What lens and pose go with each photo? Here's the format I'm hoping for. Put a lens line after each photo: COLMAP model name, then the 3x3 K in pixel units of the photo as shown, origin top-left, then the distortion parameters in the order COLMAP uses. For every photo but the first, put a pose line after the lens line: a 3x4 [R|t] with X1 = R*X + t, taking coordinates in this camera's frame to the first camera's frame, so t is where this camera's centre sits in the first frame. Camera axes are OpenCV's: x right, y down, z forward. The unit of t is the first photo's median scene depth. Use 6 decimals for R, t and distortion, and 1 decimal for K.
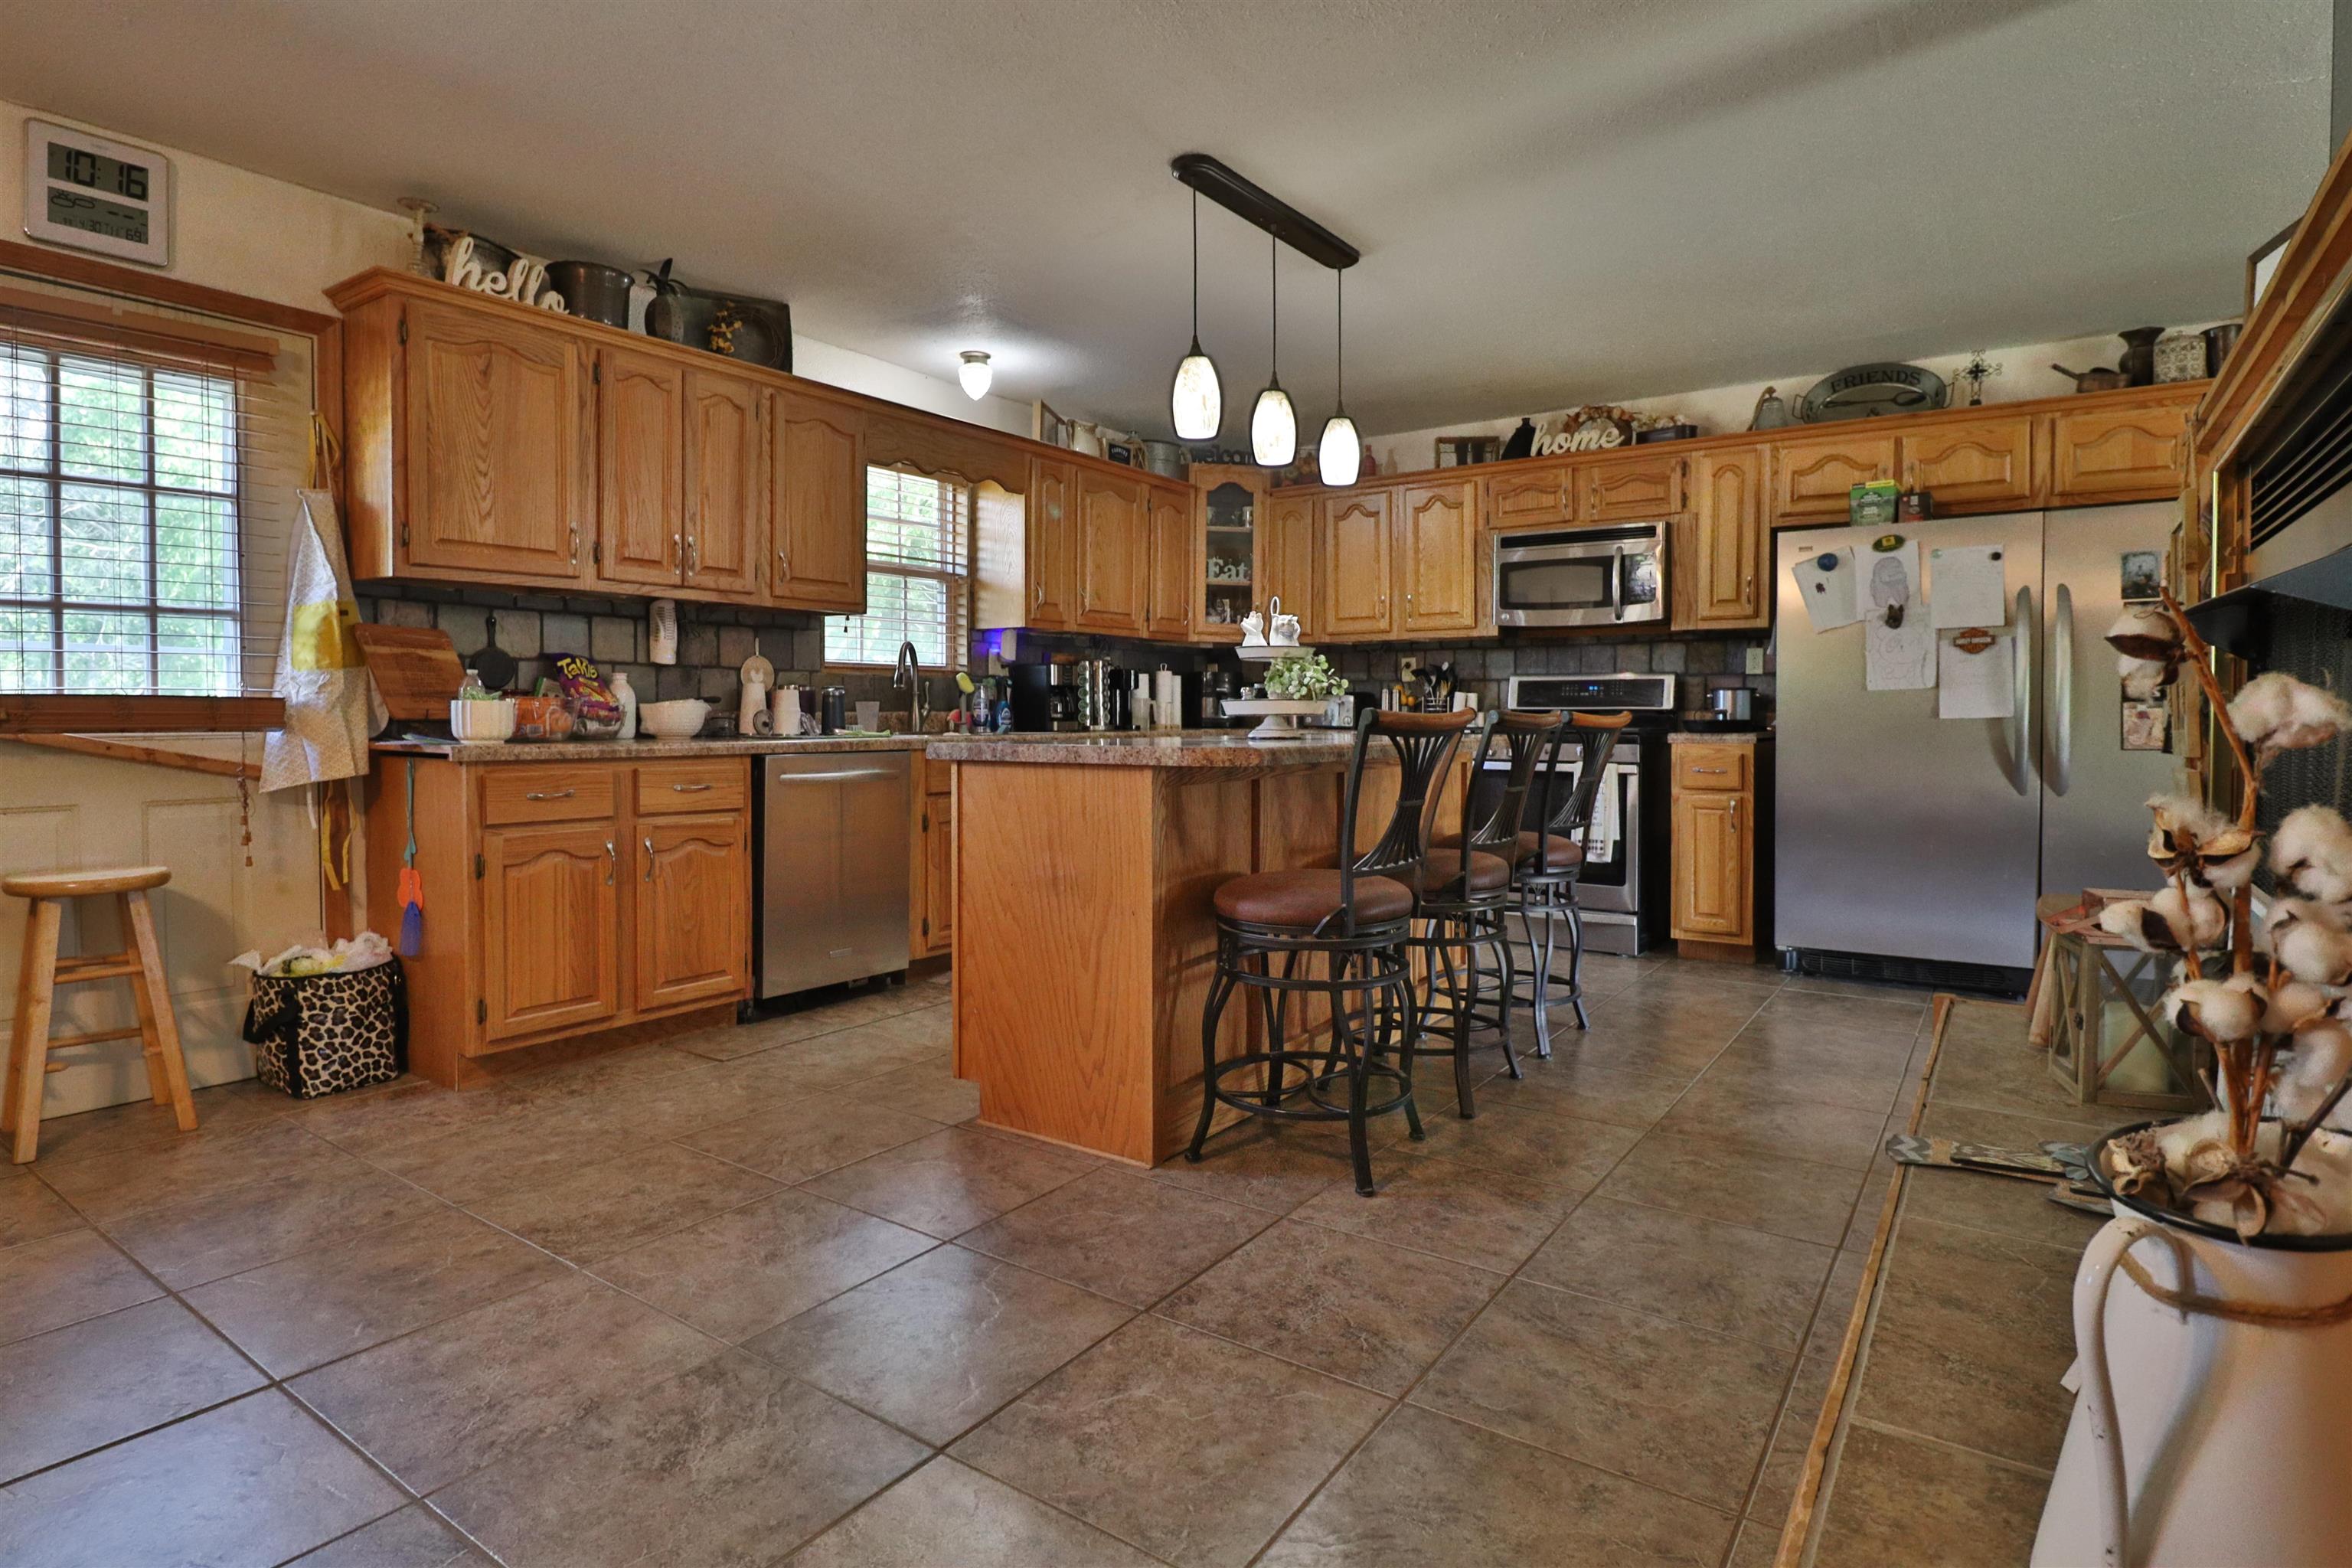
lens RADIAL K [[1212.7, 0, 1193.4], [0, 1212.7, 746.6], [0, 0, 1]] dist [0.000981, -0.013652]
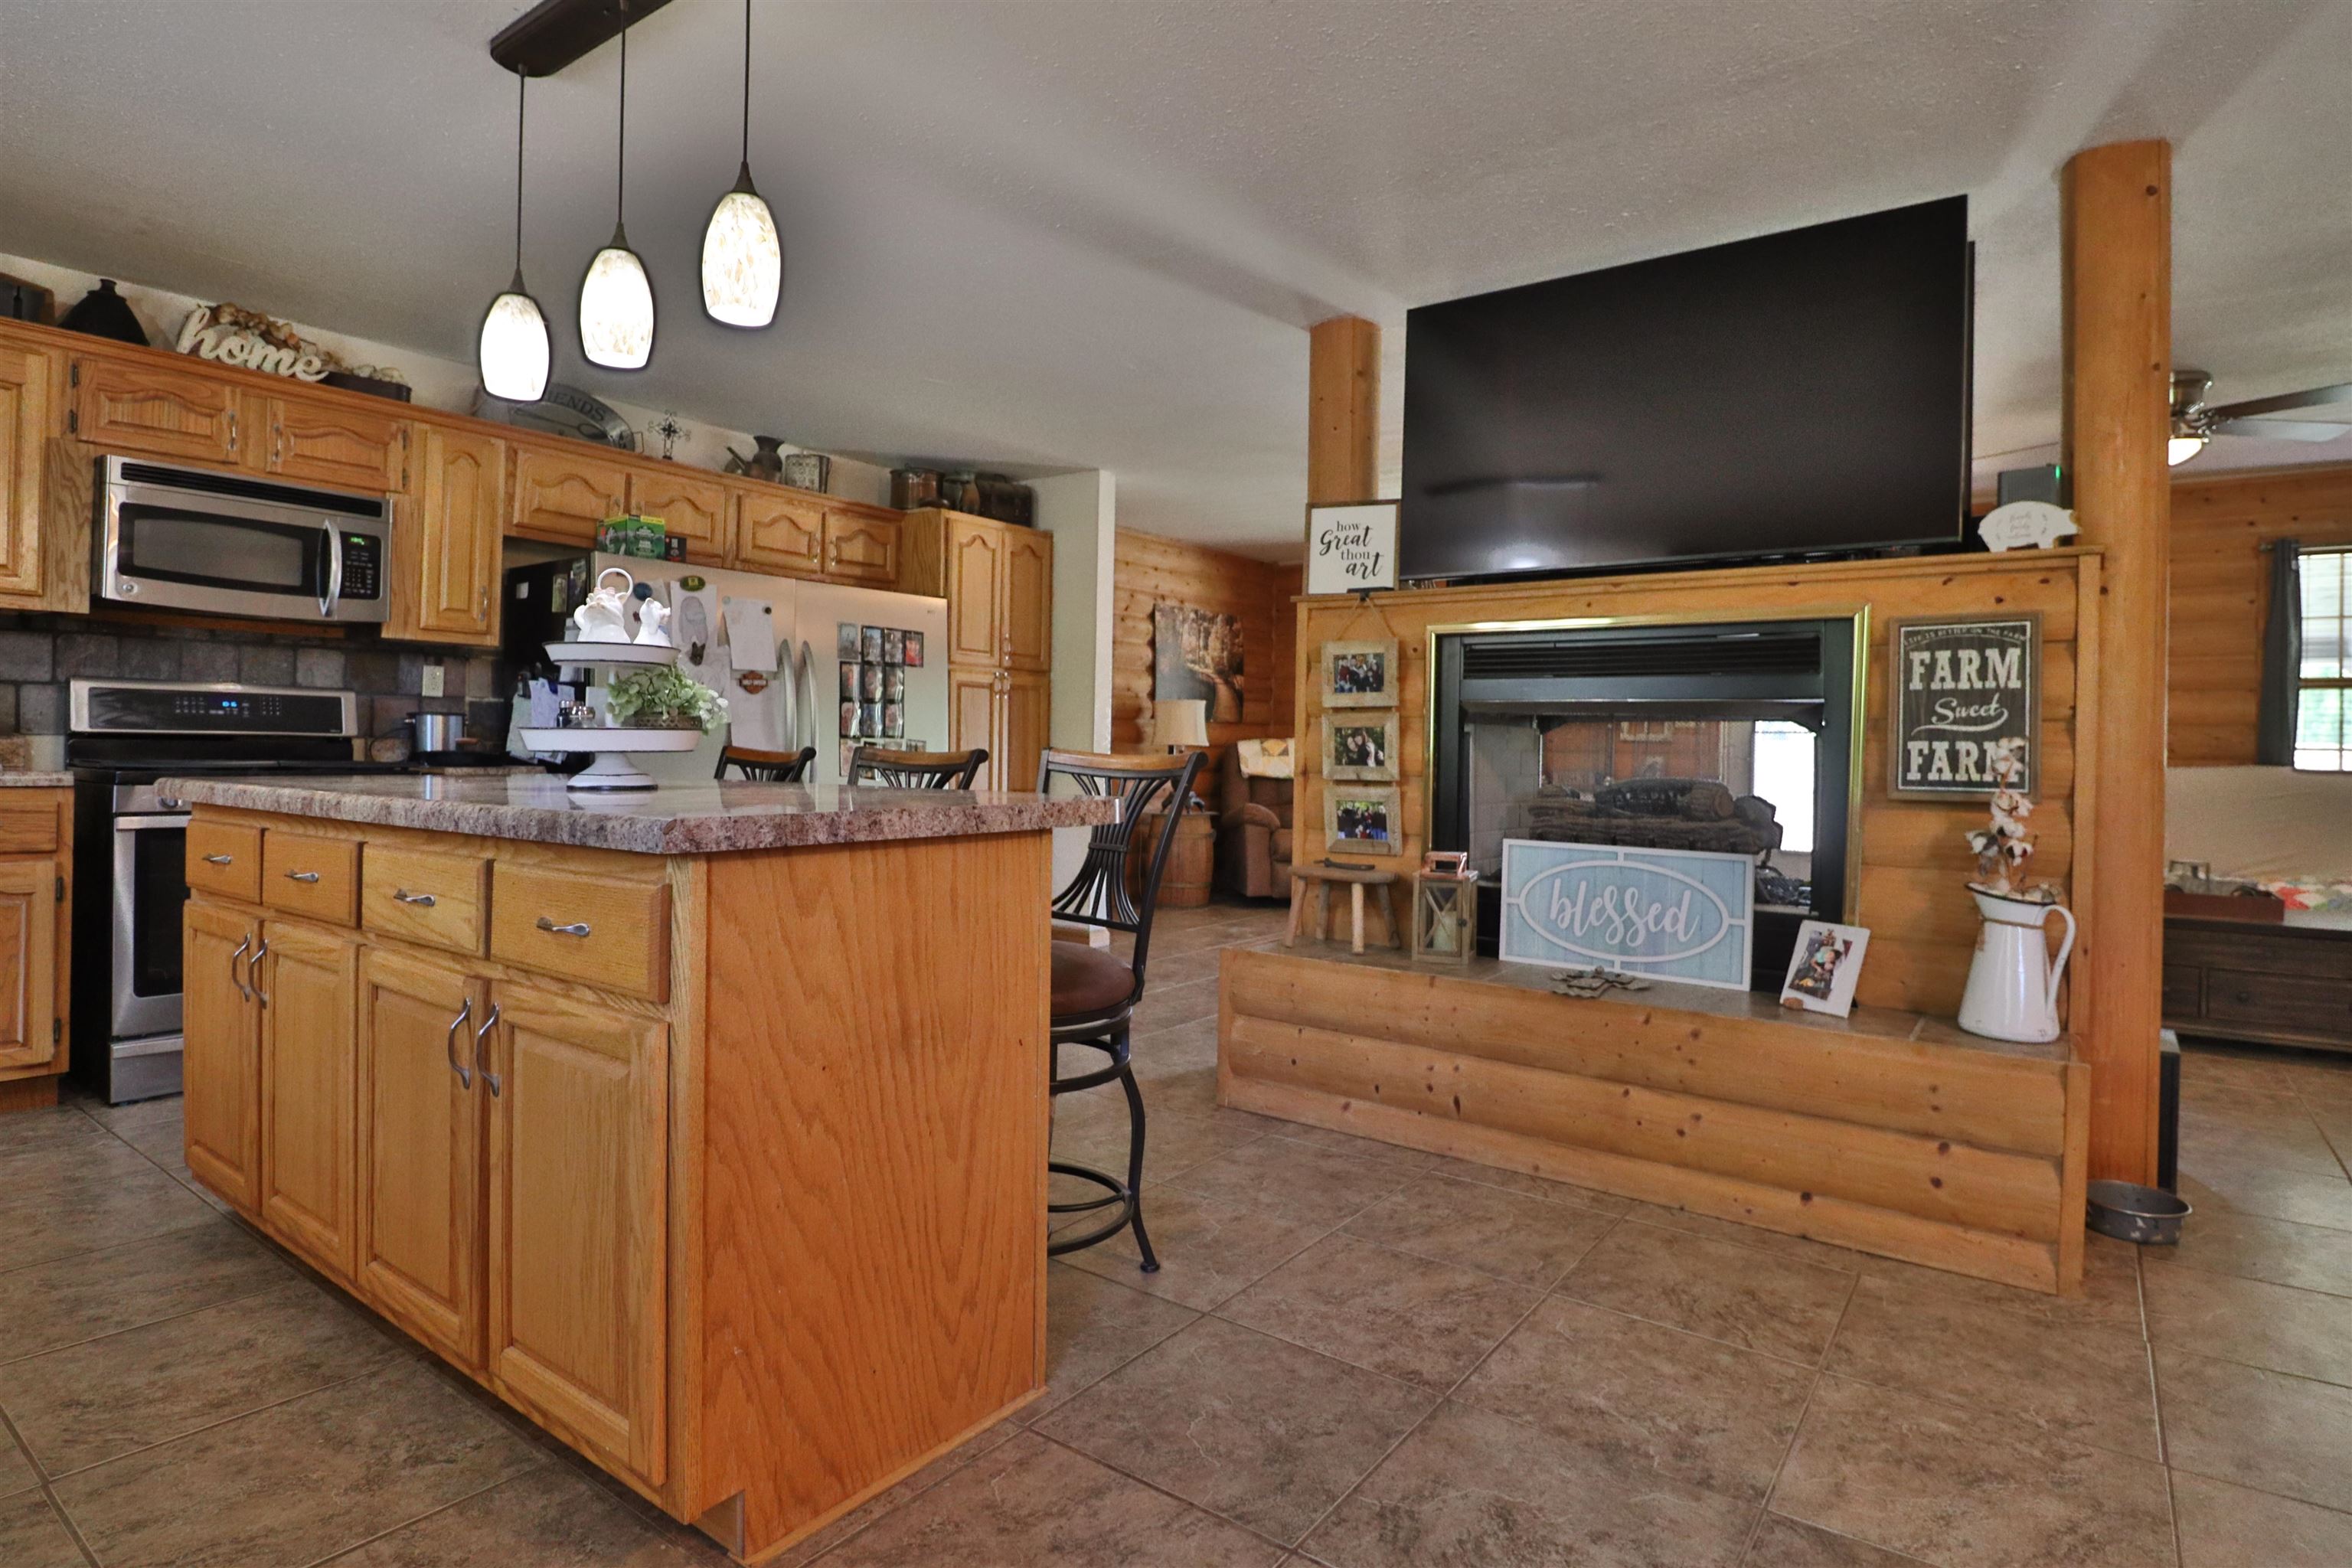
lens RADIAL K [[1212.7, 0, 1193.4], [0, 1212.7, 746.6], [0, 0, 1]] dist [0.000981, -0.013652]
pose [[0.024603, 0.002828, 0.999693, -0.695822], [0.013700, 0.999901, -0.003166, -0.026901], [-0.999603, 0.013773, 0.024562, 0.824034]]
